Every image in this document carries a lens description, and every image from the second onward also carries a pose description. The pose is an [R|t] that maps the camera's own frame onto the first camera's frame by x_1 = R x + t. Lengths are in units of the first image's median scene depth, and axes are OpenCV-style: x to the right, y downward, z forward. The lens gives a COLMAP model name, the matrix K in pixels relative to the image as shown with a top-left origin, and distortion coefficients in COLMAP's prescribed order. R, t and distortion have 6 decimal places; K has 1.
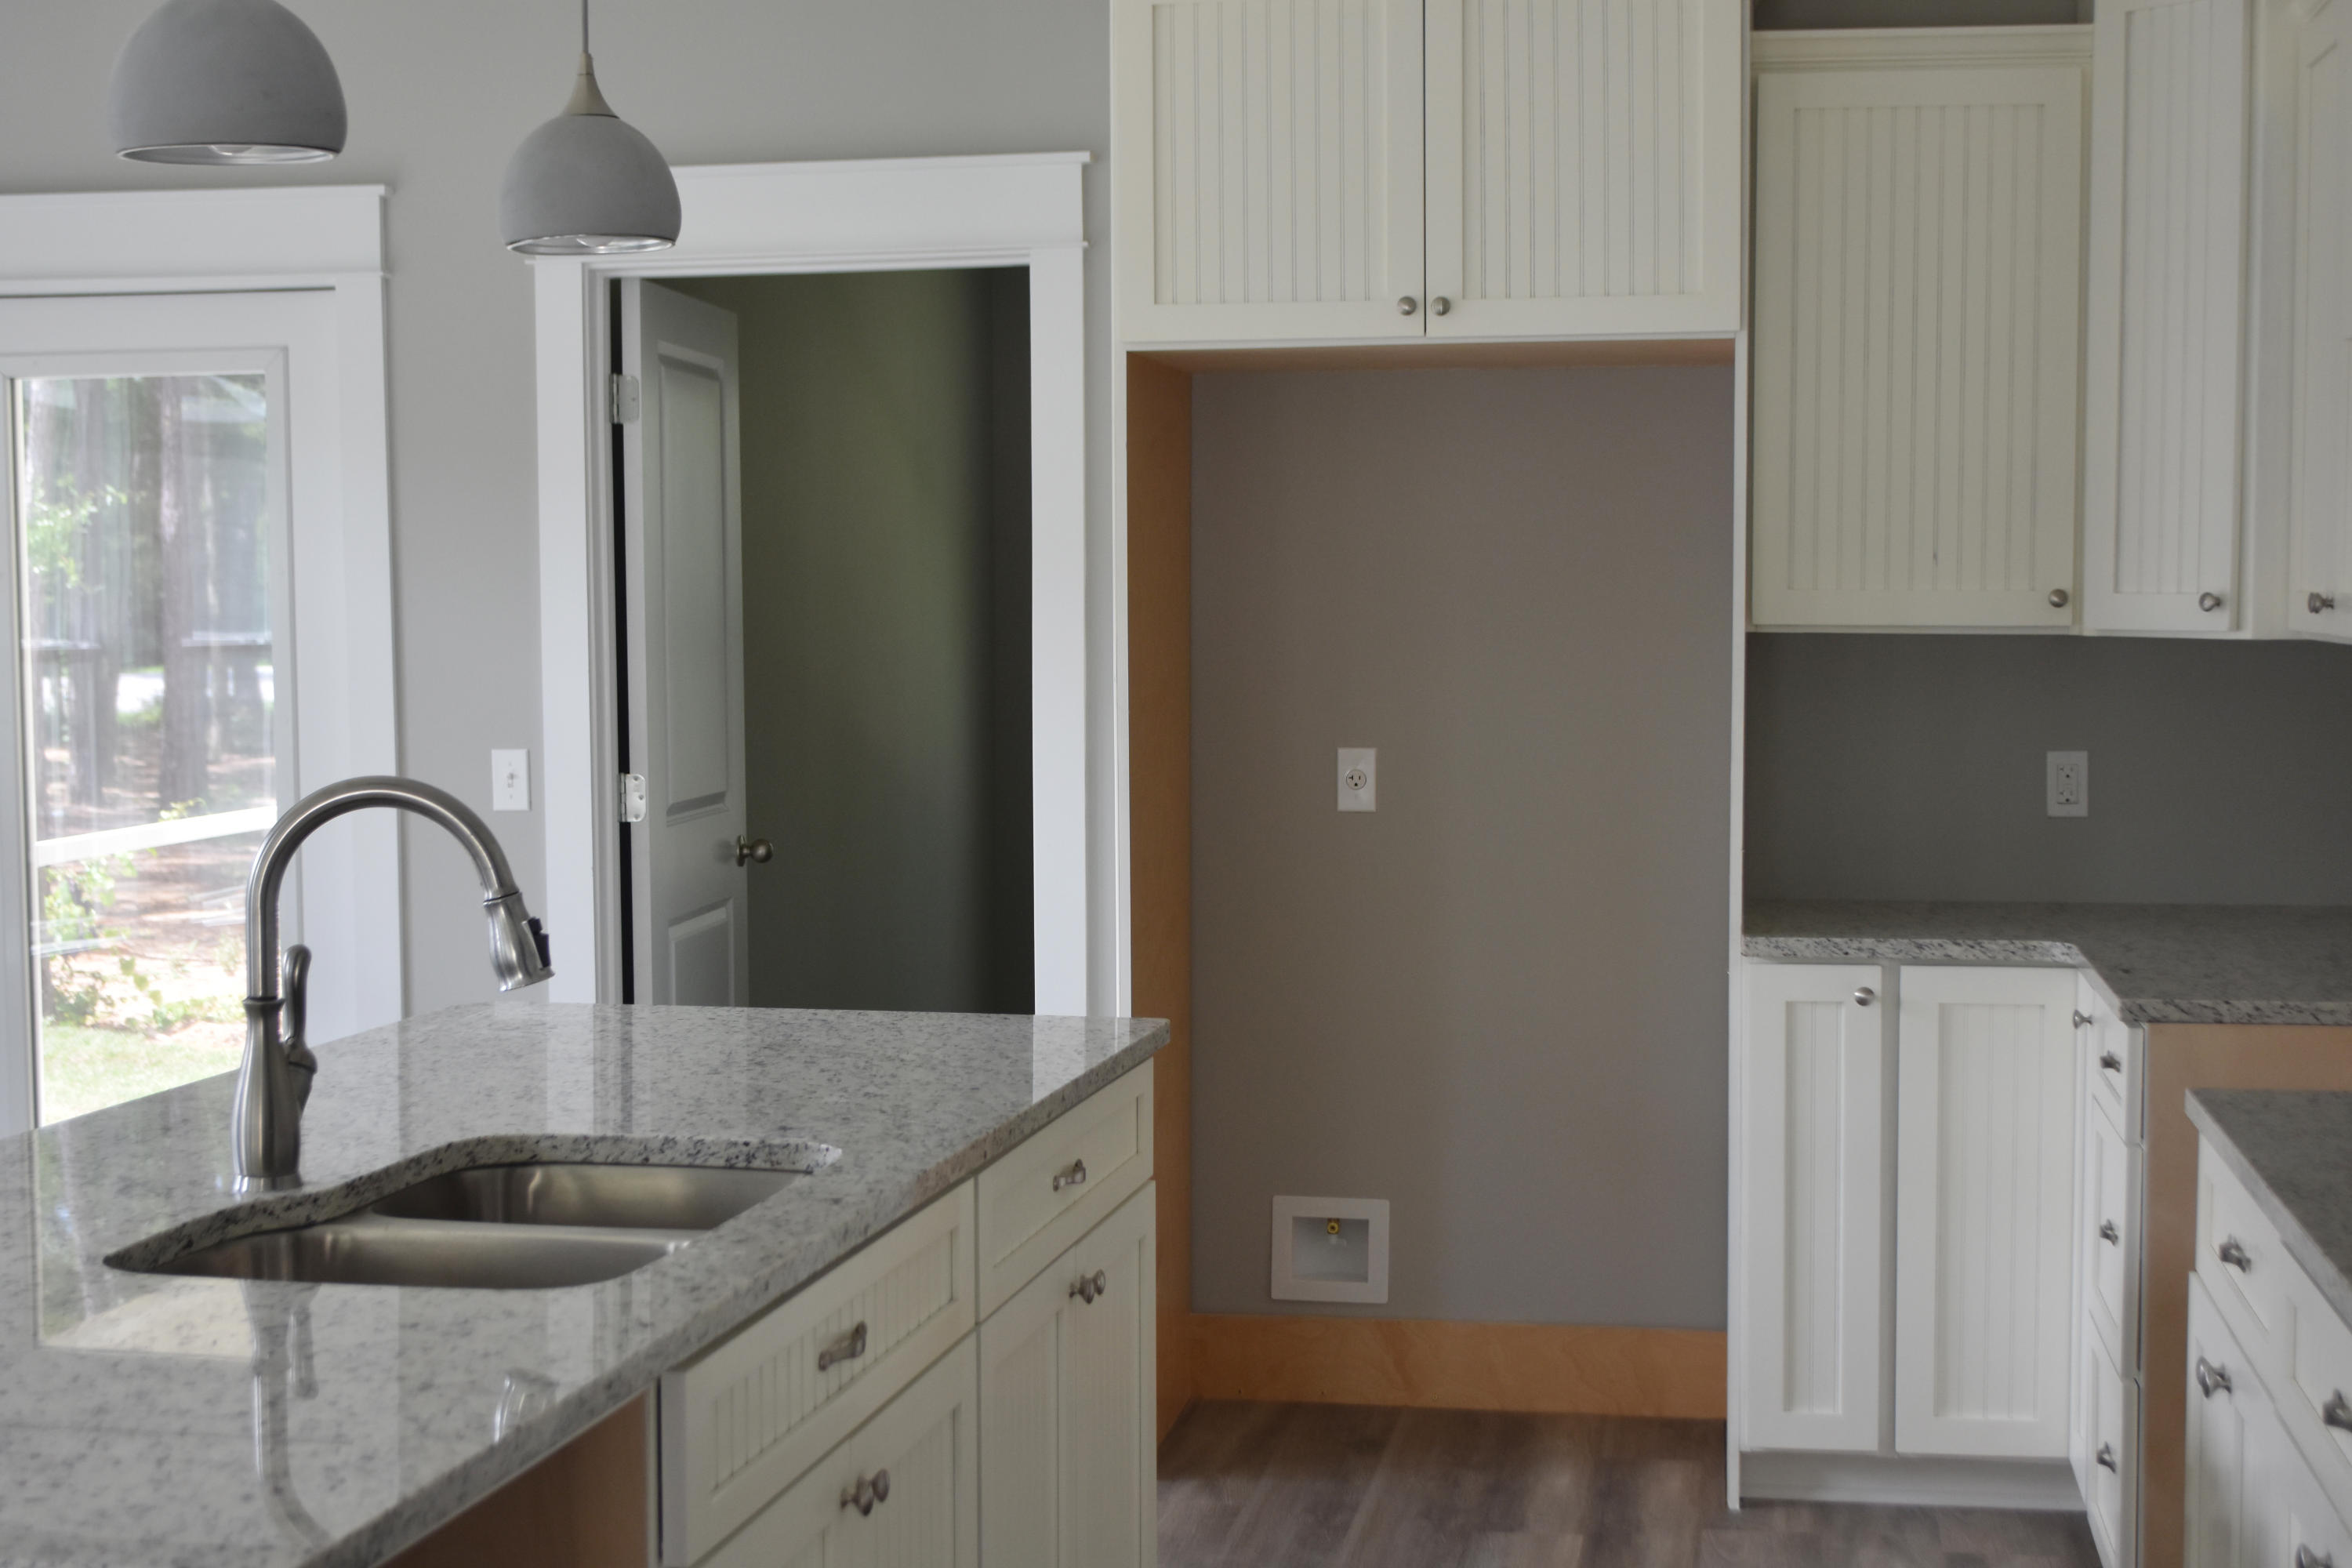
lens RADIAL K [[3476.3, 0, 1173.6], [0, 3476.3, 837.8], [0, 0, 1]] dist [-0.019211, 0.004254]
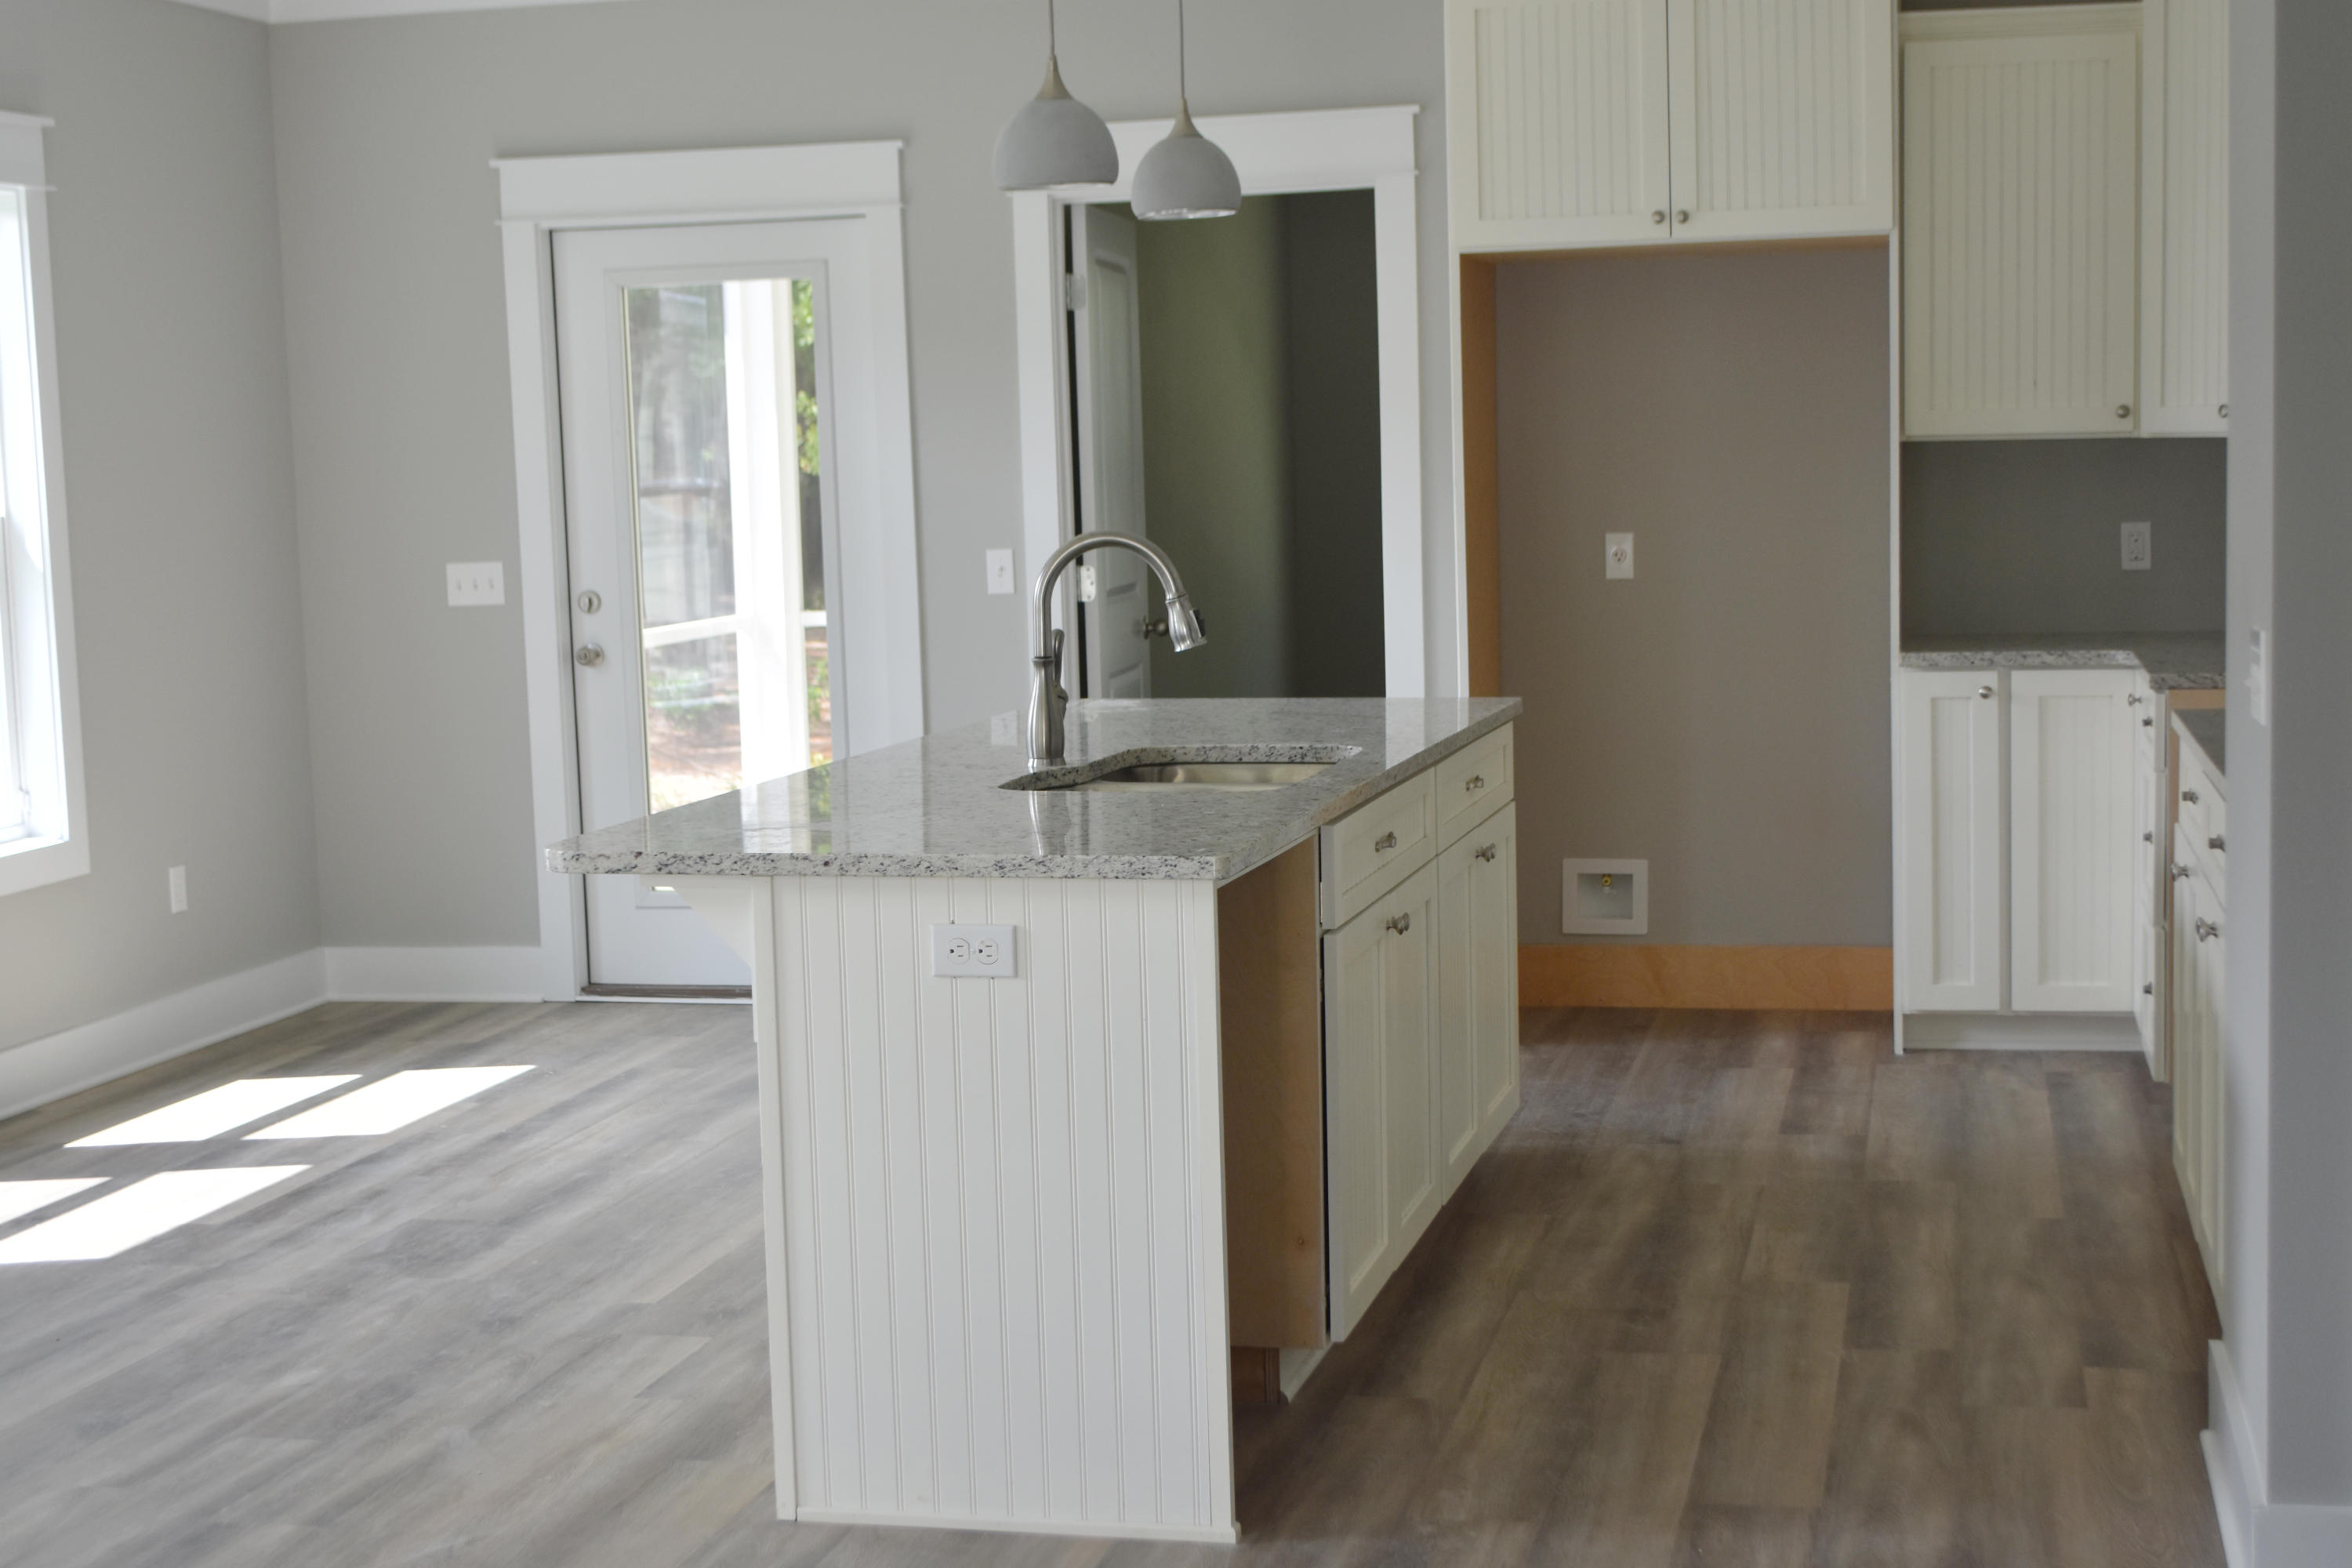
lens RADIAL K [[3476.3, 0, 1173.6], [0, 3476.3, 837.8], [0, 0, 1]] dist [-0.019211, 0.004254]
pose [[0.998549, -0.018228, -0.050677, -0.064695], [0.020367, 0.998909, 0.042013, 0.038471], [0.049856, -0.042984, 0.997831, -0.451079]]
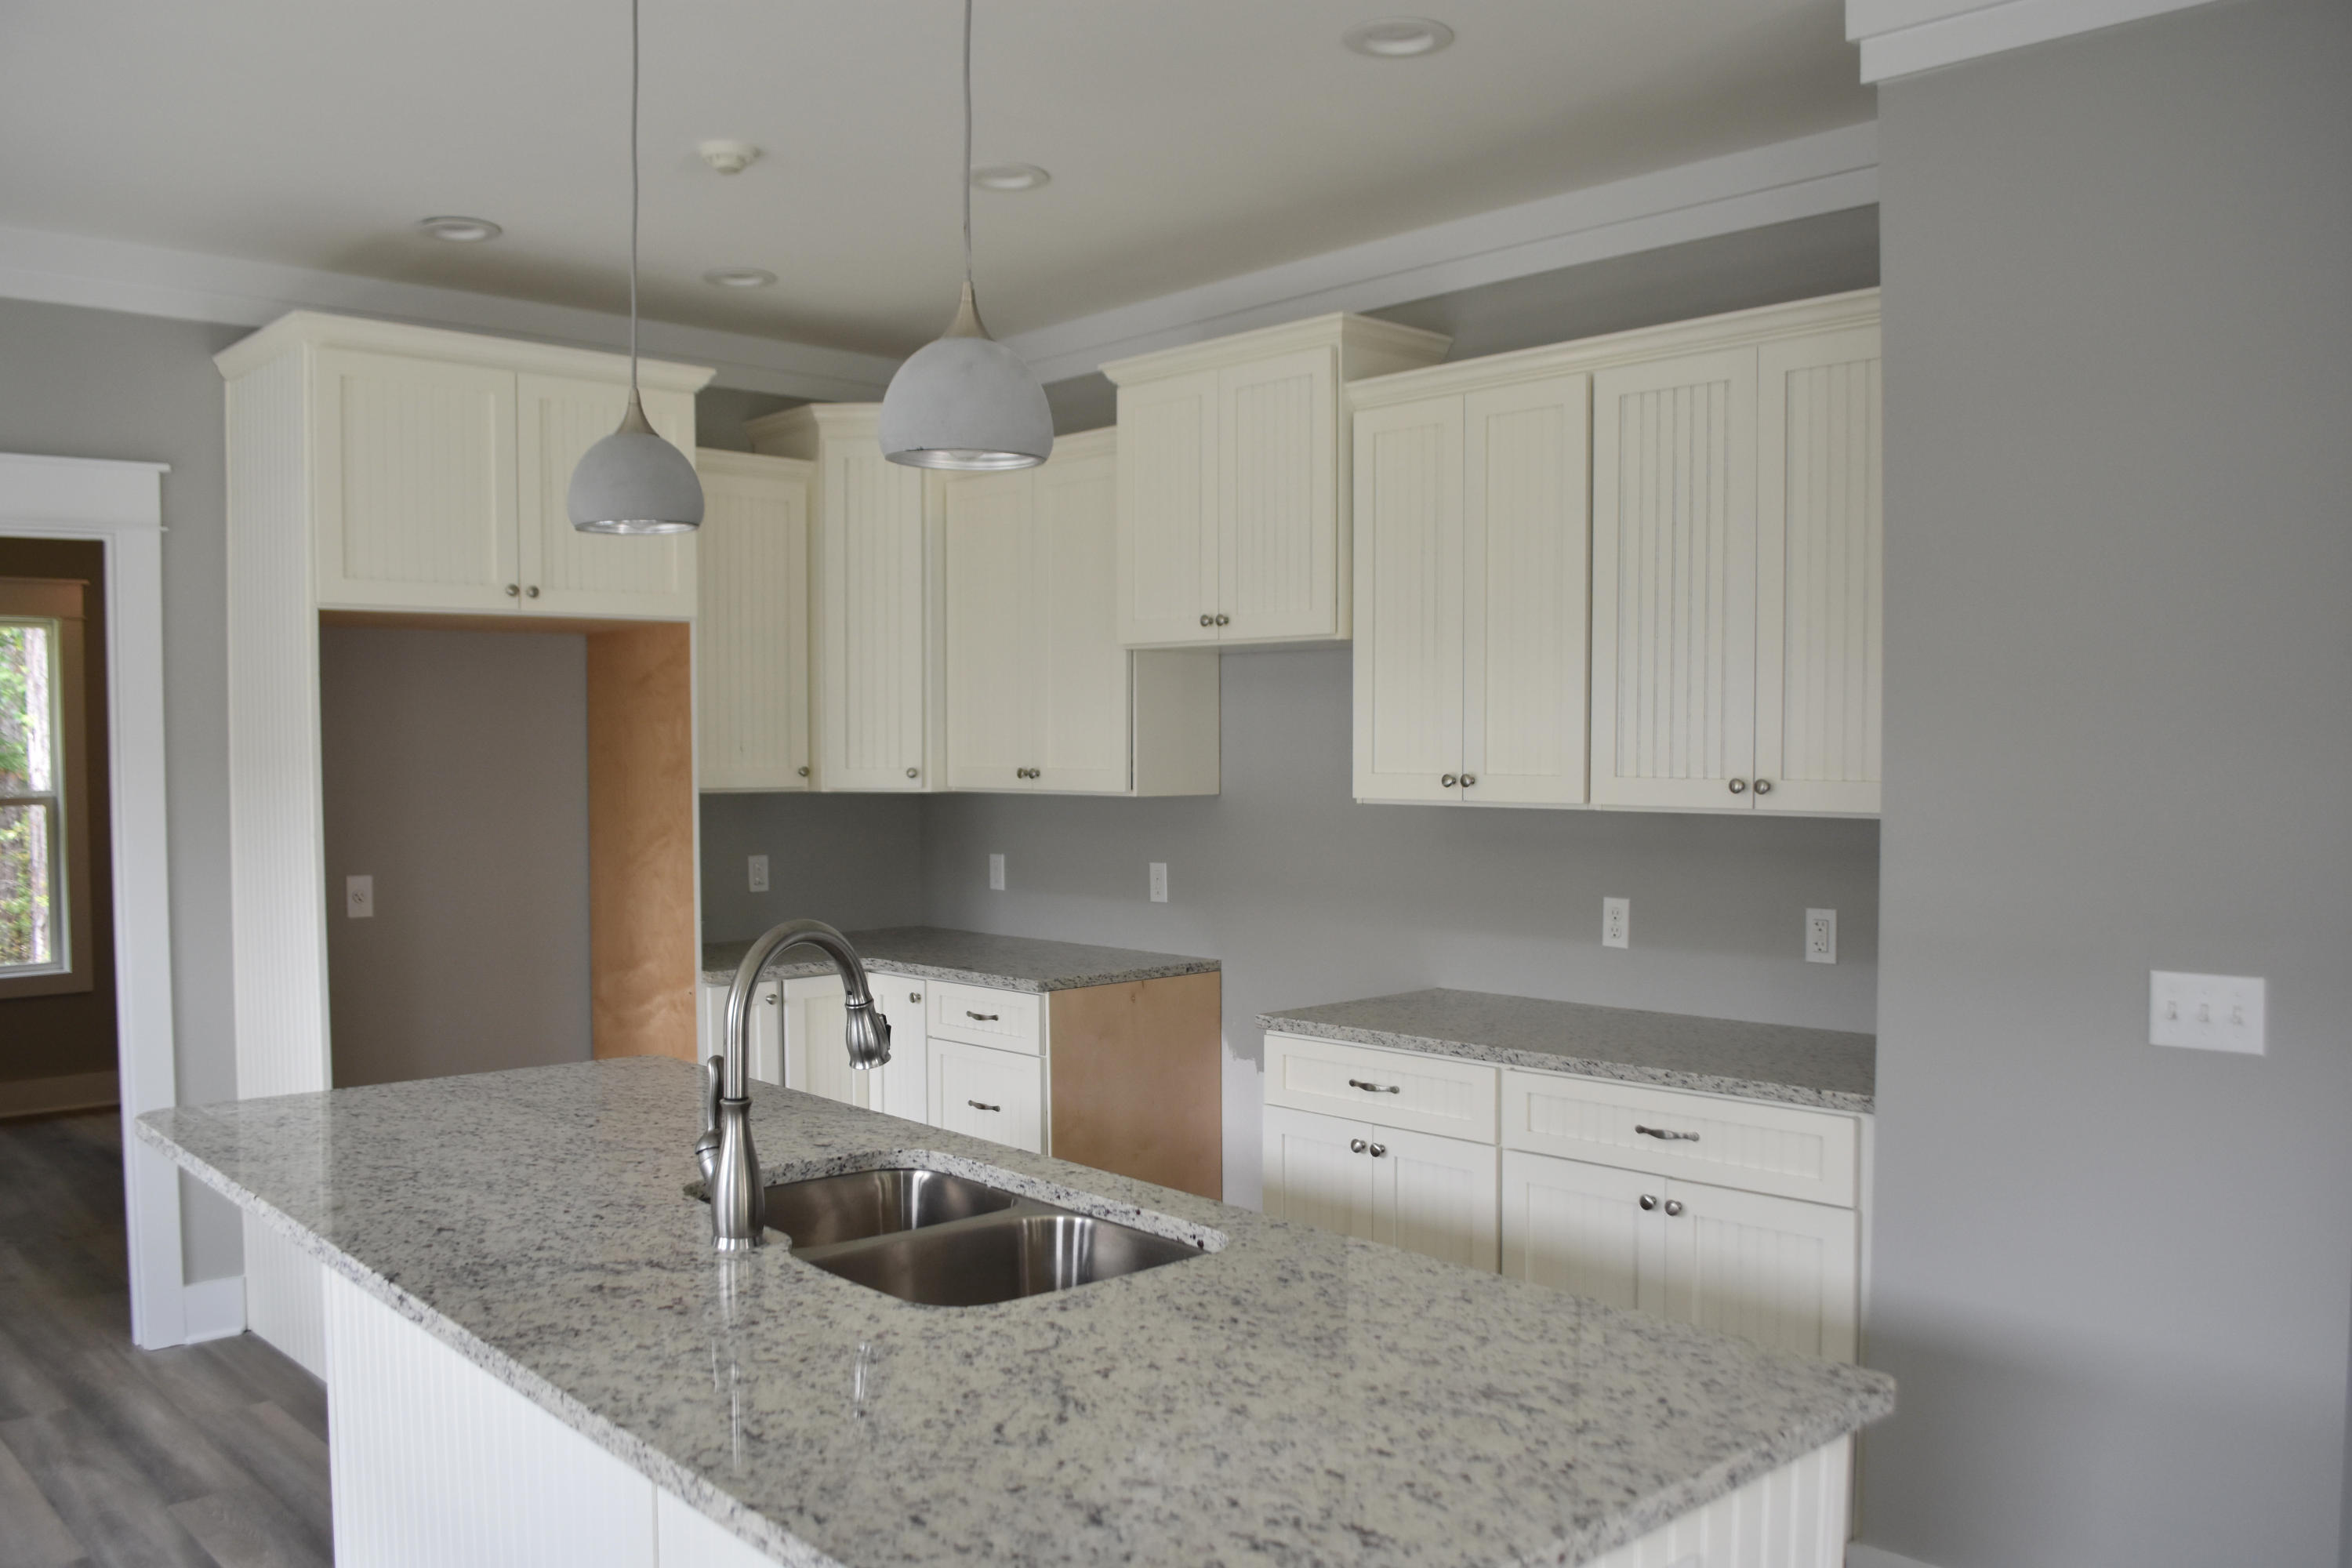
lens RADIAL K [[1859.6, 0, 1182.3], [0, 1859.6, 837.6], [0, 0, 1]] dist [-0.077765, -0.001122]
pose [[0.598684, -0.037227, 0.800120, -0.423021], [0.059276, 0.998239, 0.002092, -0.025649], [-0.798789, 0.046175, 0.599836, 0.266794]]
